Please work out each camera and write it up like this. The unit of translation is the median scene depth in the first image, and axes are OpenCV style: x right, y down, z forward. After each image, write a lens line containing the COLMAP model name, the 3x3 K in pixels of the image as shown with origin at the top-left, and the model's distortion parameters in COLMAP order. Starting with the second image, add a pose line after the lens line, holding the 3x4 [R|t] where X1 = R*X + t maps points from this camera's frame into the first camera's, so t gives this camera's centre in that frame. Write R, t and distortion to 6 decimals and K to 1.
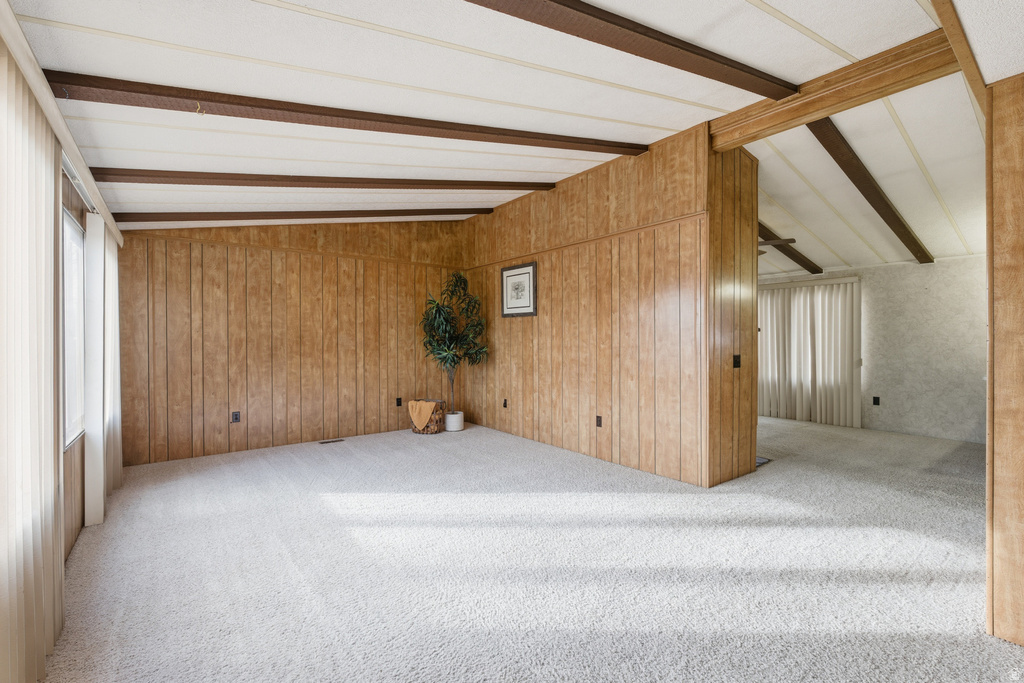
lens RADIAL K [[452.0, 0, 512.0], [0, 452.0, 341.5], [0, 0, 1]] dist [-0.002107, -0.000114]
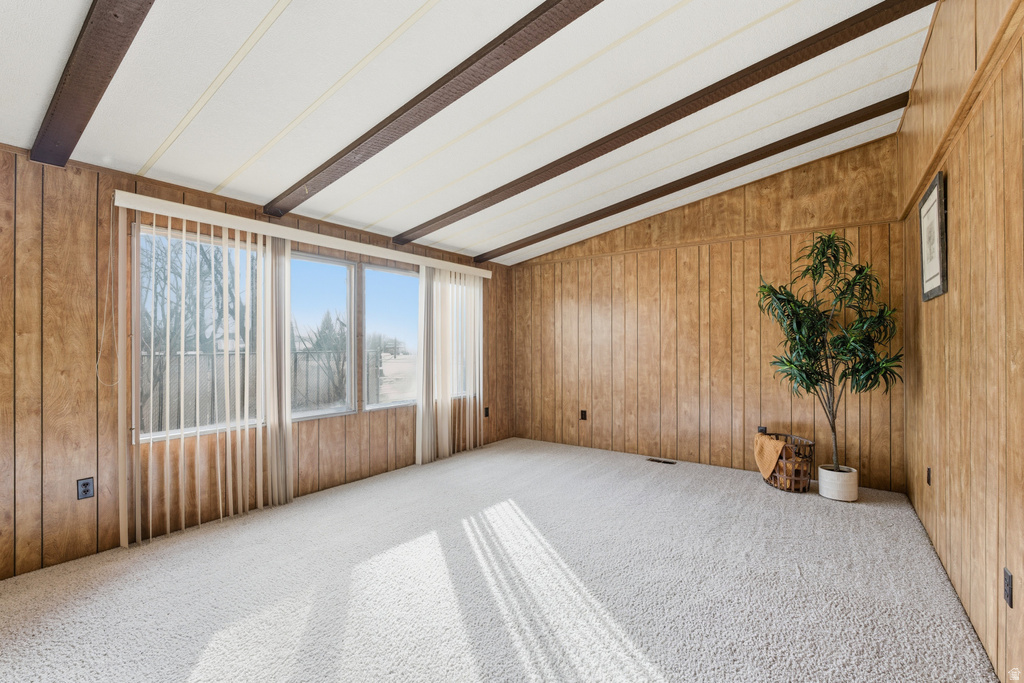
lens RADIAL K [[452.0, 0, 512.0], [0, 452.0, 341.5], [0, 0, 1]] dist [-0.002107, -0.000114]
pose [[0.304442, -0.001841, -0.952529, 0.336848], [-0.005624, 0.999977, -0.003730, -0.005130], [0.952514, 0.006492, 0.304425, 0.446228]]
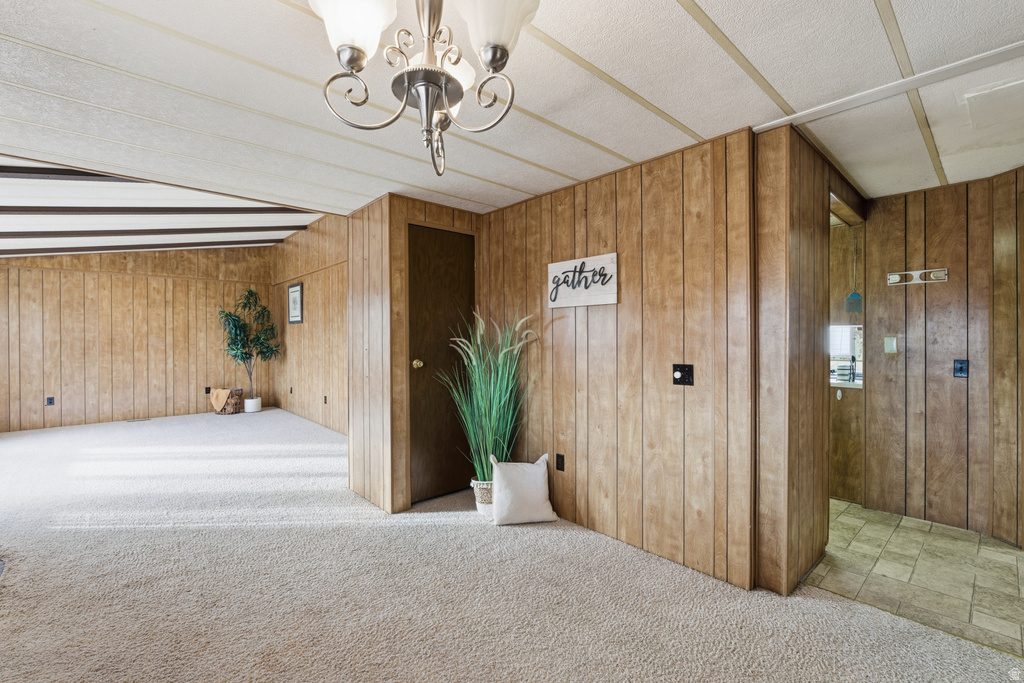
lens RADIAL K [[445.7, 0, 509.0], [0, 445.7, 338.9], [0, 0, 1]] dist [-0.003299, -0.000371]
pose [[0.996366, -0.002144, 0.085144, 0.530824], [0.002539, 0.999987, -0.004533, -0.002866], [-0.085133, 0.004732, 0.996358, -0.344629]]
